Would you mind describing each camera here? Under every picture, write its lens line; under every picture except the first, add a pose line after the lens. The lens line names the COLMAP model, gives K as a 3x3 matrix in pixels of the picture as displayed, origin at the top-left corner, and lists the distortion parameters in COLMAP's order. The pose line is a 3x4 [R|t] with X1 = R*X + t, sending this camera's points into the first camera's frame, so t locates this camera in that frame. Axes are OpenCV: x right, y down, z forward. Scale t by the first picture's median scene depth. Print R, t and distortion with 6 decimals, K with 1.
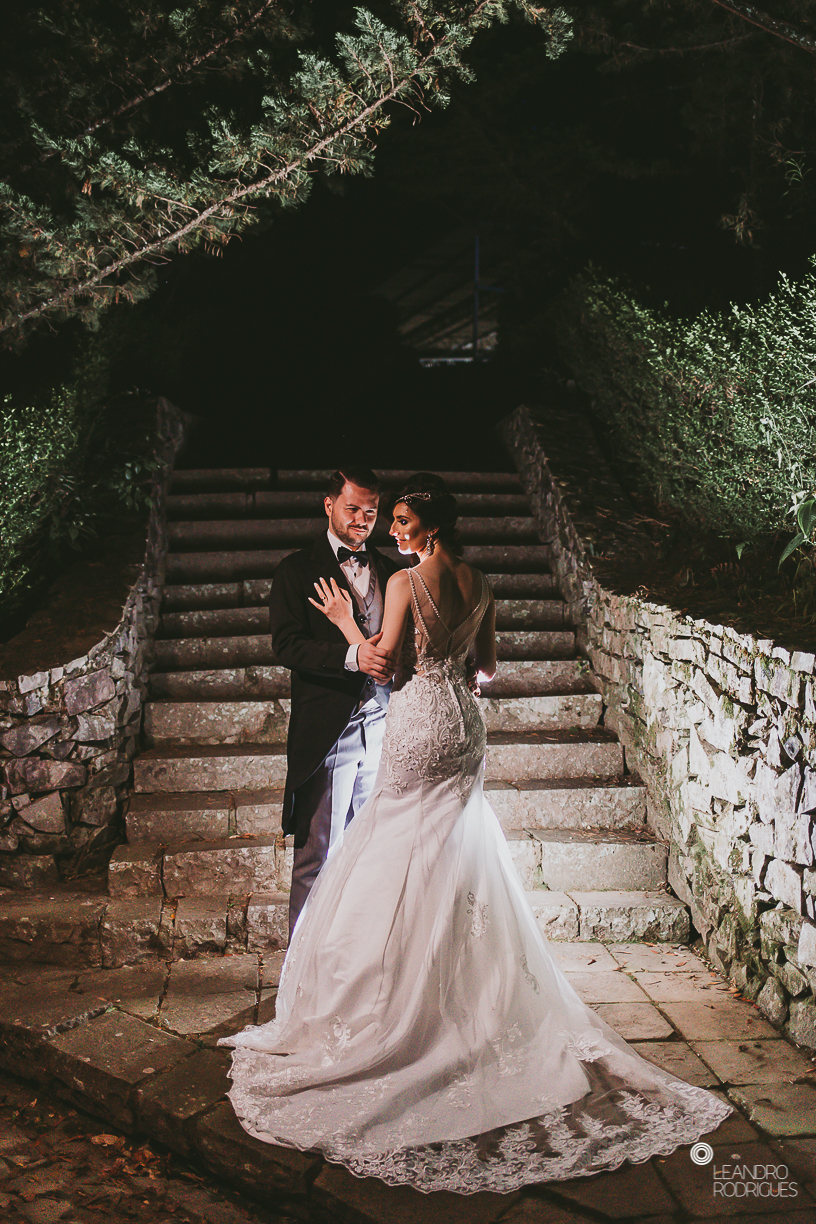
lens RADIAL K [[1228.5, 0, 421.3], [0, 1228.5, 582.9], [0, 0, 1]] dist [0.001642, -0.009781]
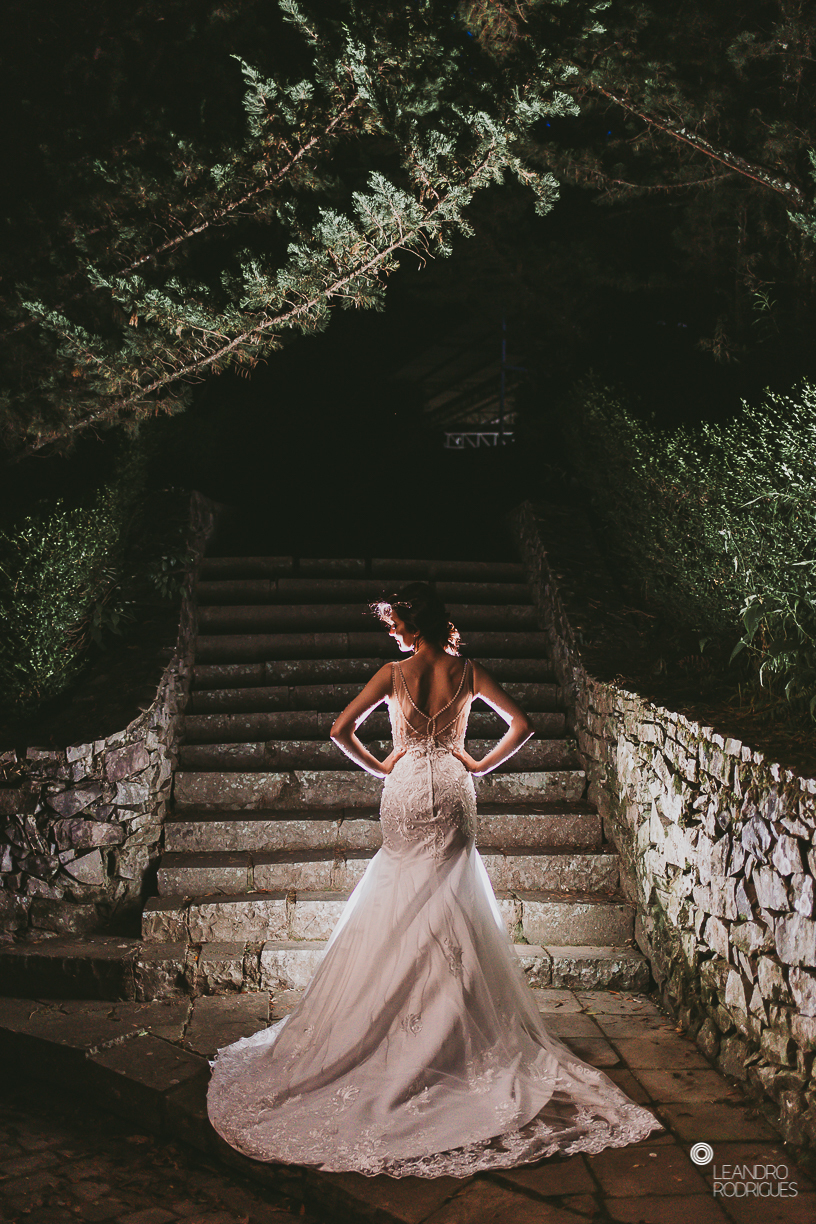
lens RADIAL K [[1231.5, 0, 412.9], [0, 1231.5, 633.4], [0, 0, 1]] dist [0.000928, -0.004845]
pose [[0.999456, 0.012658, -0.030439, 0.027753], [-0.013146, 0.999787, -0.015904, -0.015550], [0.030231, 0.016296, 0.999410, -0.134430]]
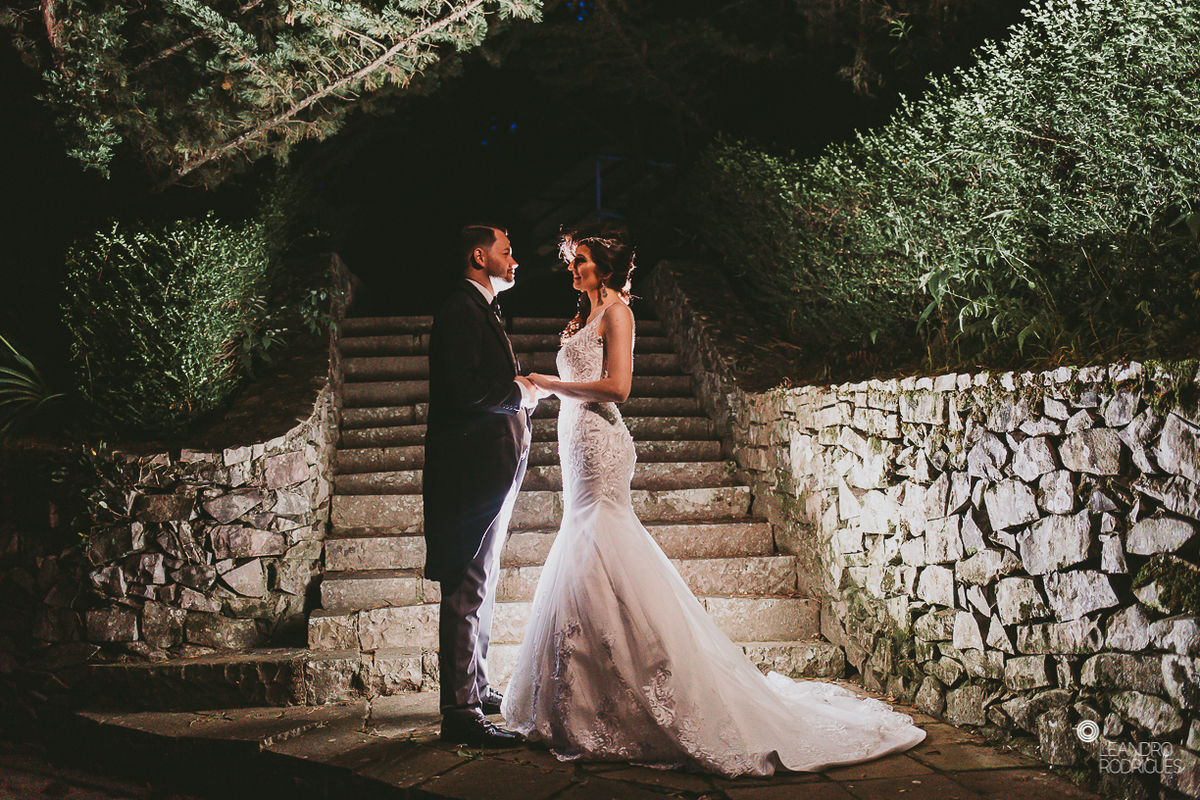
lens RADIAL K [[1145.0, 0, 600.0], [0, 1145.0, 400.0], [0, 0, 1]] dist [-0.001701, 0.009409]
pose [[0.998714, -0.012117, 0.049223, -0.042563], [0.016517, 0.995806, -0.089983, 0.121003], [-0.047926, 0.090680, 0.994726, -0.024151]]
